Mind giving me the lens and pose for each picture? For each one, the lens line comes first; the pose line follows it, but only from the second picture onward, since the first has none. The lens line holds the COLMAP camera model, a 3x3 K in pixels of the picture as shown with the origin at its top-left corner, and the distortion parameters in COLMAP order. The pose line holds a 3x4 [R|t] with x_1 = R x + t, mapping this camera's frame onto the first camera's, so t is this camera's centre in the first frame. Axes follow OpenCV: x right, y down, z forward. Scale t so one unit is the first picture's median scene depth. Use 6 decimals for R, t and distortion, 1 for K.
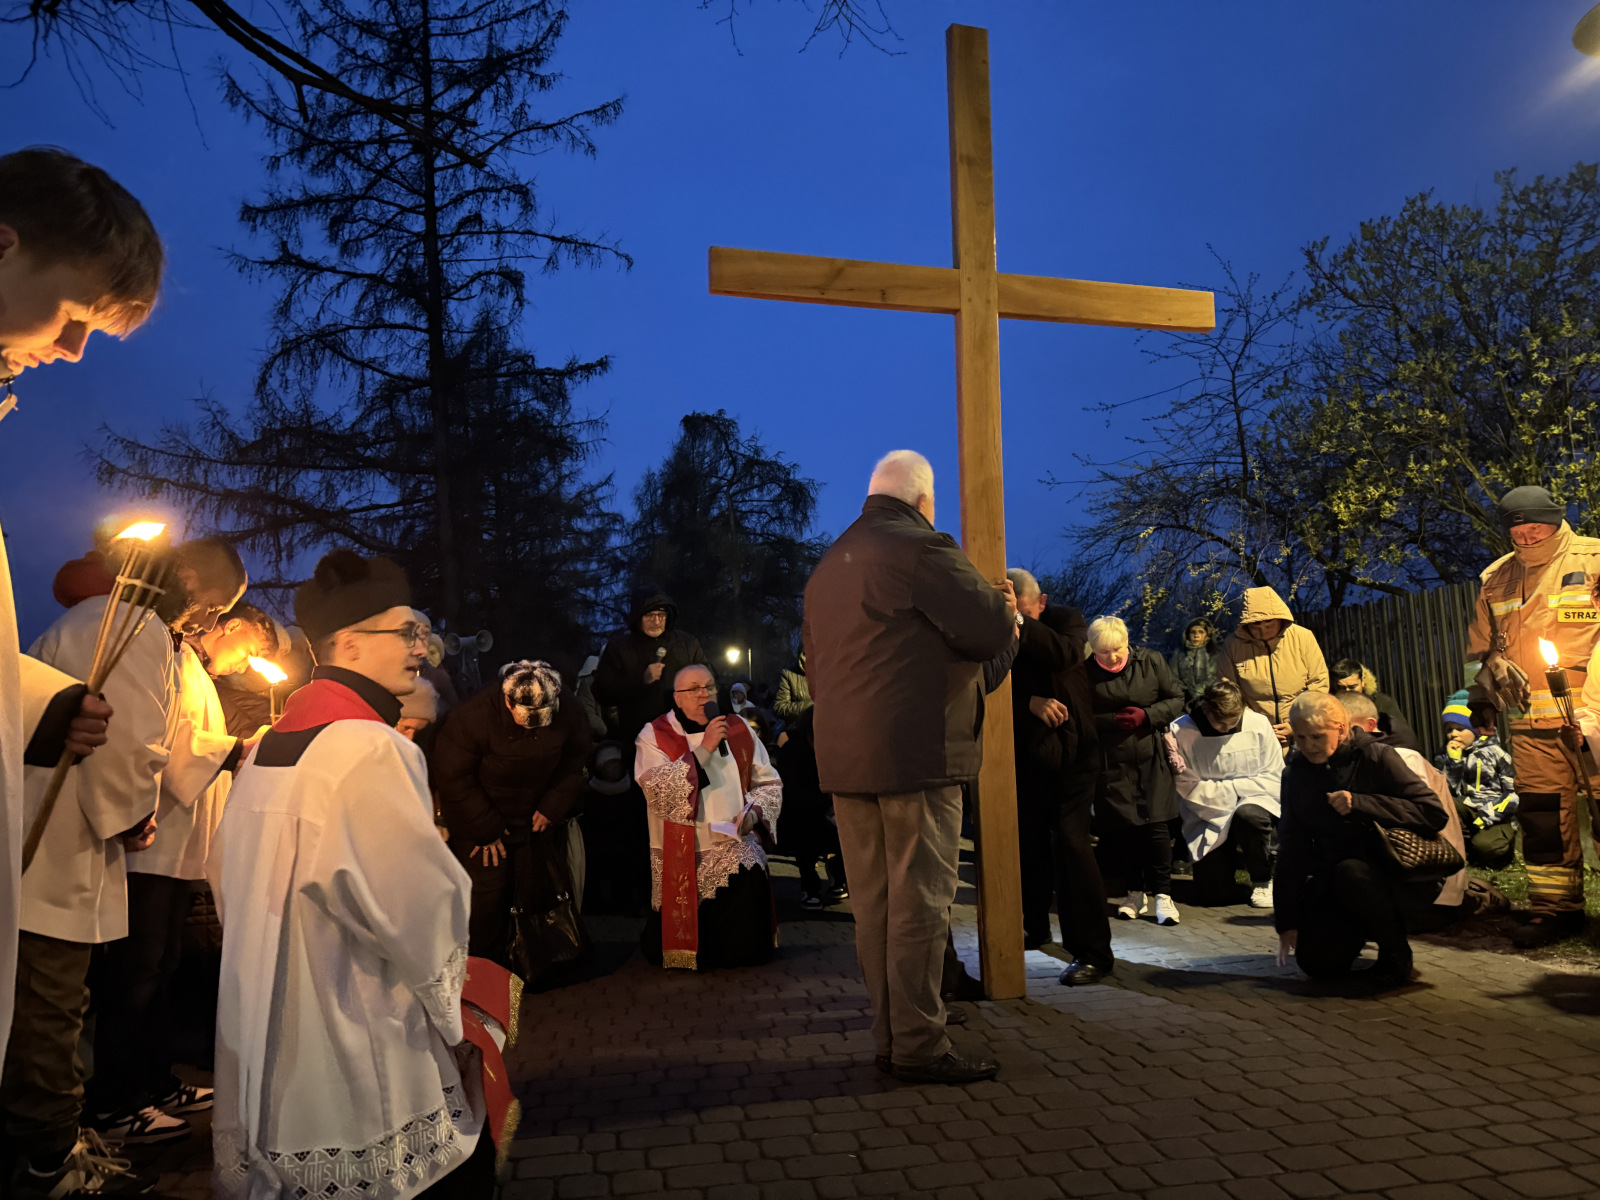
lens RADIAL K [[1131.9, 0, 780.6], [0, 1131.9, 623.0], [0, 0, 1]] dist [0.027823, -0.020038]
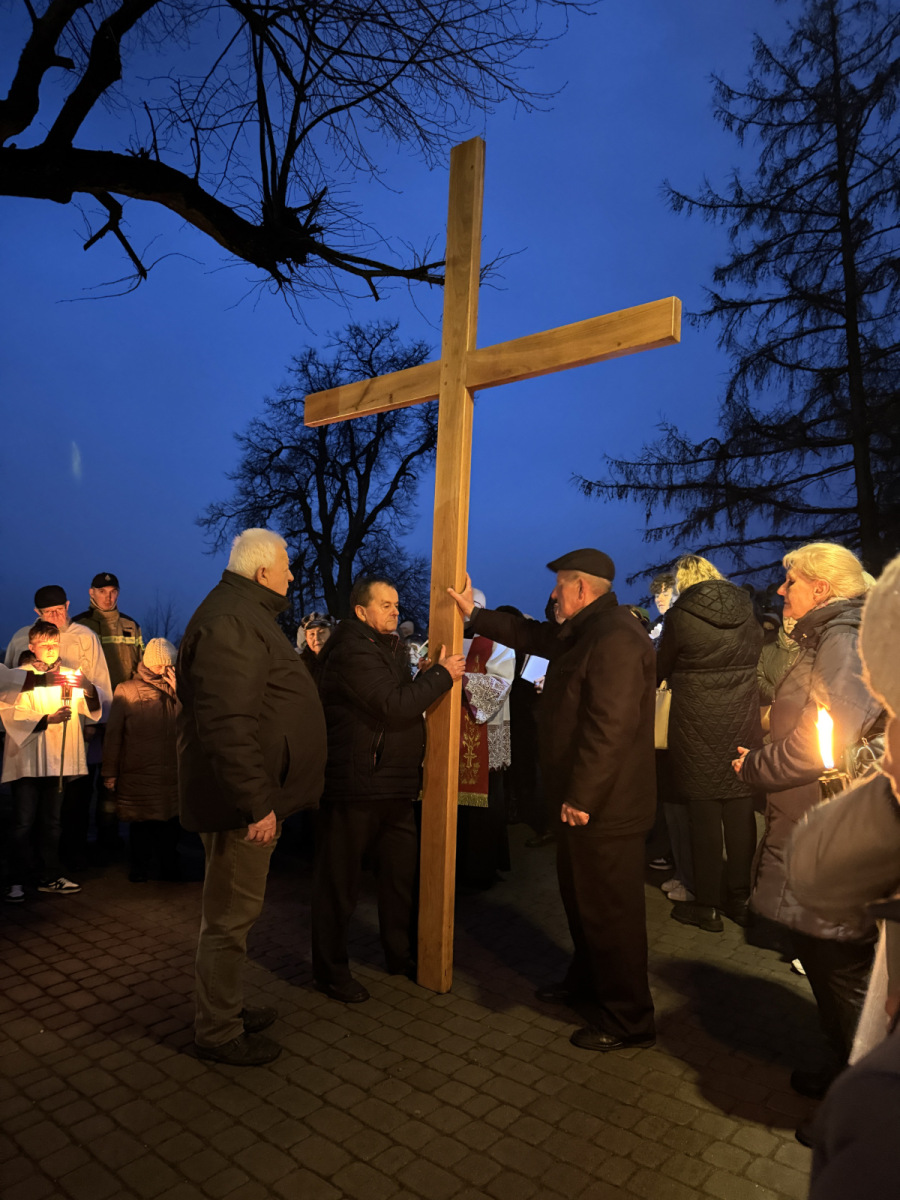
lens RADIAL K [[848.9, 0, 429.2], [0, 848.9, 599.8], [0, 0, 1]] dist [0.027823, -0.020038]
pose [[0.624368, -0.017890, -0.780925, 0.127417], [0.058226, 0.998022, 0.023690, -0.011446], [0.778957, -0.060262, 0.624175, 0.060695]]
